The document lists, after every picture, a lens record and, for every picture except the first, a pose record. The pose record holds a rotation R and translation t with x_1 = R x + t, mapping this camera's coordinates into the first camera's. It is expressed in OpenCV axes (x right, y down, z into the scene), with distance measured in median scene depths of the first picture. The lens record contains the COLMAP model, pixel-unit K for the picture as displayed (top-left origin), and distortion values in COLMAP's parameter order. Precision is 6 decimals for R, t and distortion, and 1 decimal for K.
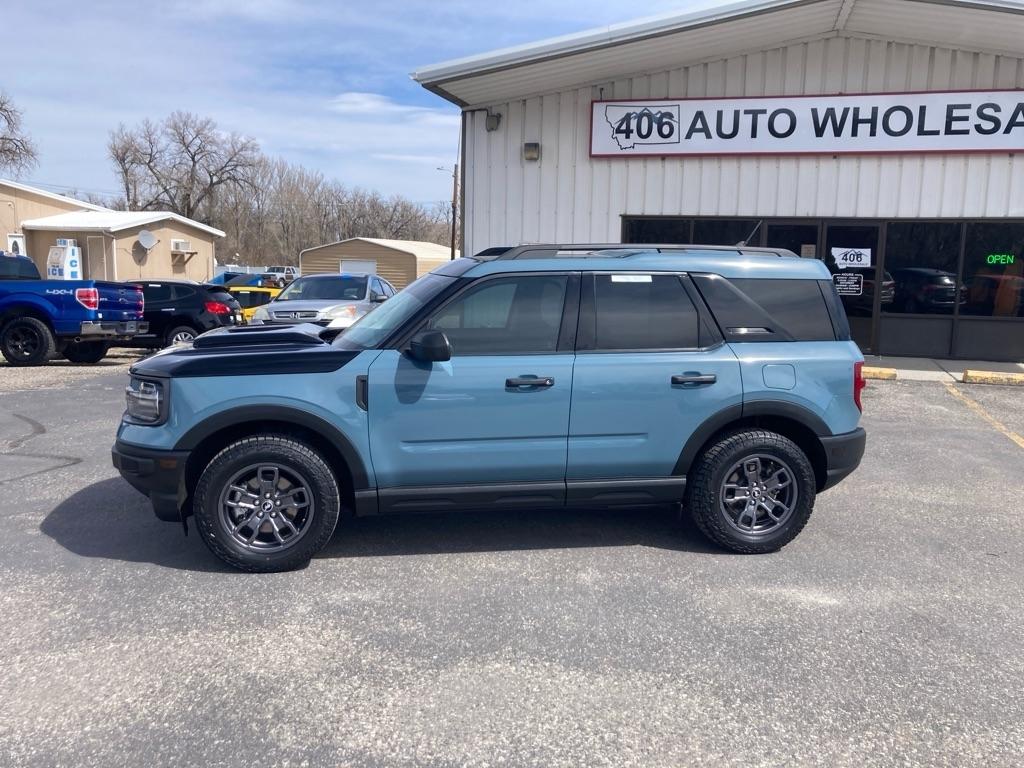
lens RADIAL K [[832.1, 0, 518.0], [0, 832.1, 371.6], [0, 0, 1]] dist [-0.015858, 0.050632]
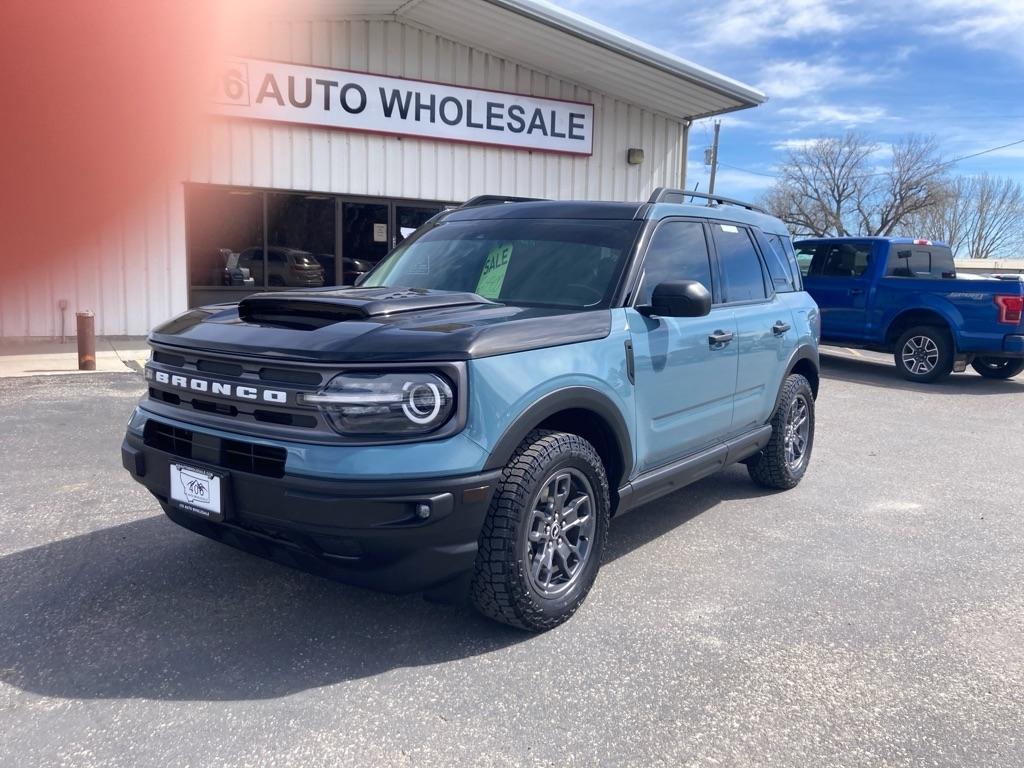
lens RADIAL K [[830.0, 0, 512.0], [0, 830.0, 384.0], [0, 0, 1]] dist [-0.001369, 0.007392]
pose [[0.733906, -0.097576, 0.672206, -0.239311], [0.080560, 0.995147, 0.056499, -0.002372], [-0.674456, 0.012688, 0.738206, 0.150186]]
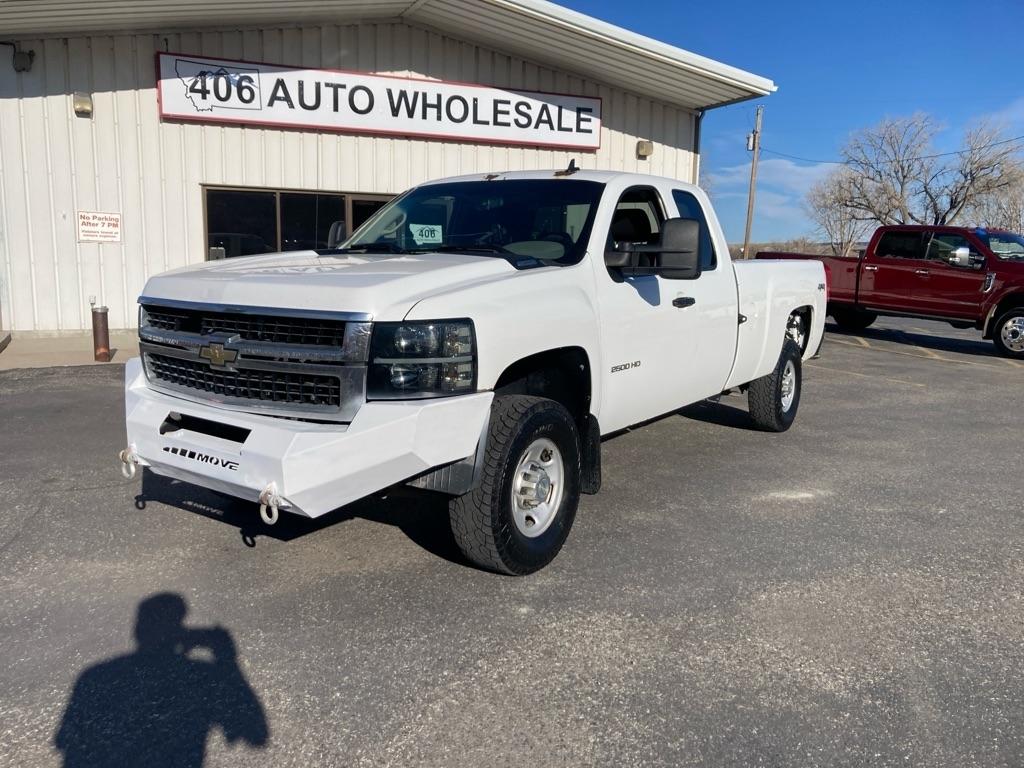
lens RADIAL K [[829.6, 0, 492.9], [0, 829.6, 379.6], [0, 0, 1]] dist [0.006566, 0.014356]
pose [[0.788564, -0.101373, 0.606540, -0.210947], [0.083749, 0.994833, 0.057387, -0.000799], [-0.609224, 0.005543, 0.792979, 0.090033]]
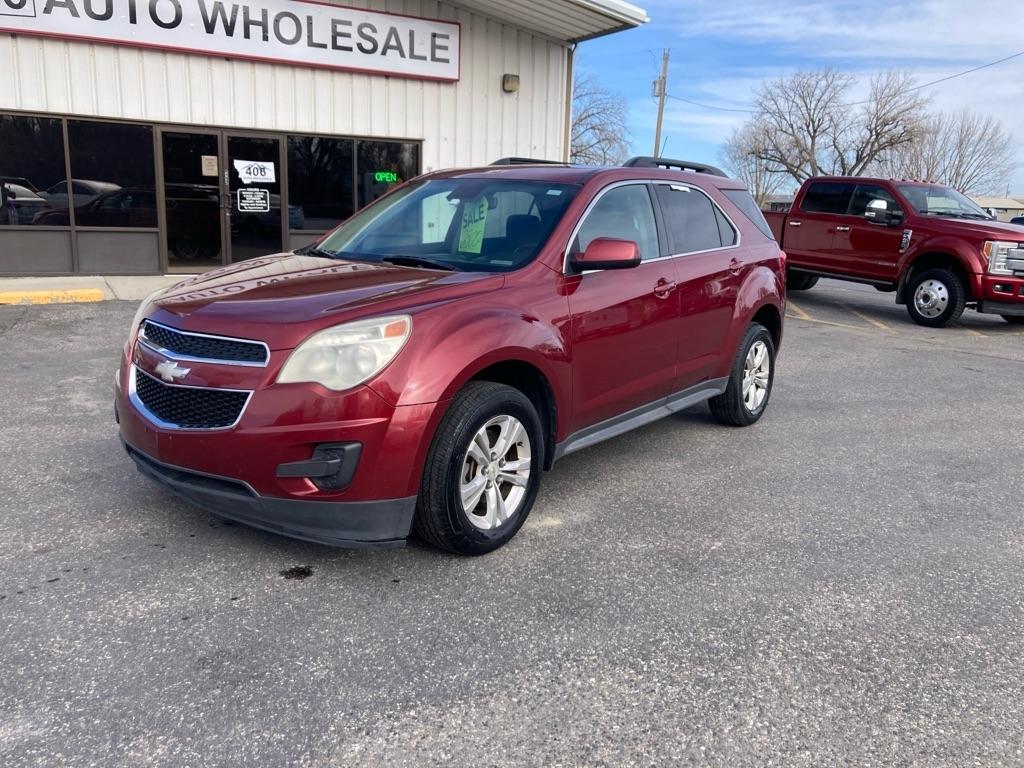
lens RADIAL K [[833.0, 0, 501.1], [0, 833.0, 376.7], [0, 0, 1]] dist [0.002612, 0.018627]
pose [[0.722321, -0.140058, 0.677227, -0.075185], [0.076509, 0.989450, 0.123026, -0.001035], [-0.687313, -0.037050, 0.725416, 0.109579]]
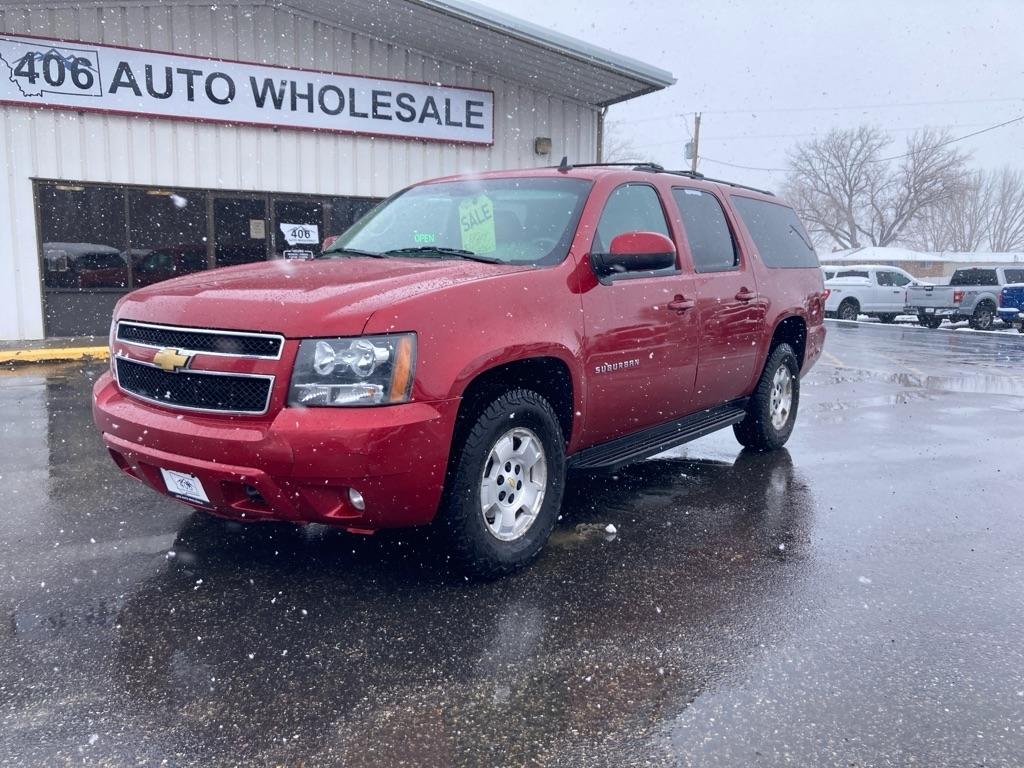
lens RADIAL K [[829.6, 0, 492.9], [0, 829.6, 379.6], [0, 0, 1]] dist [0.006566, 0.014356]
pose [[0.758630, -0.099721, 0.643844, -0.084358], [0.090989, 0.994749, 0.046859, 0.011601], [-0.645136, 0.023035, 0.763720, 0.094663]]
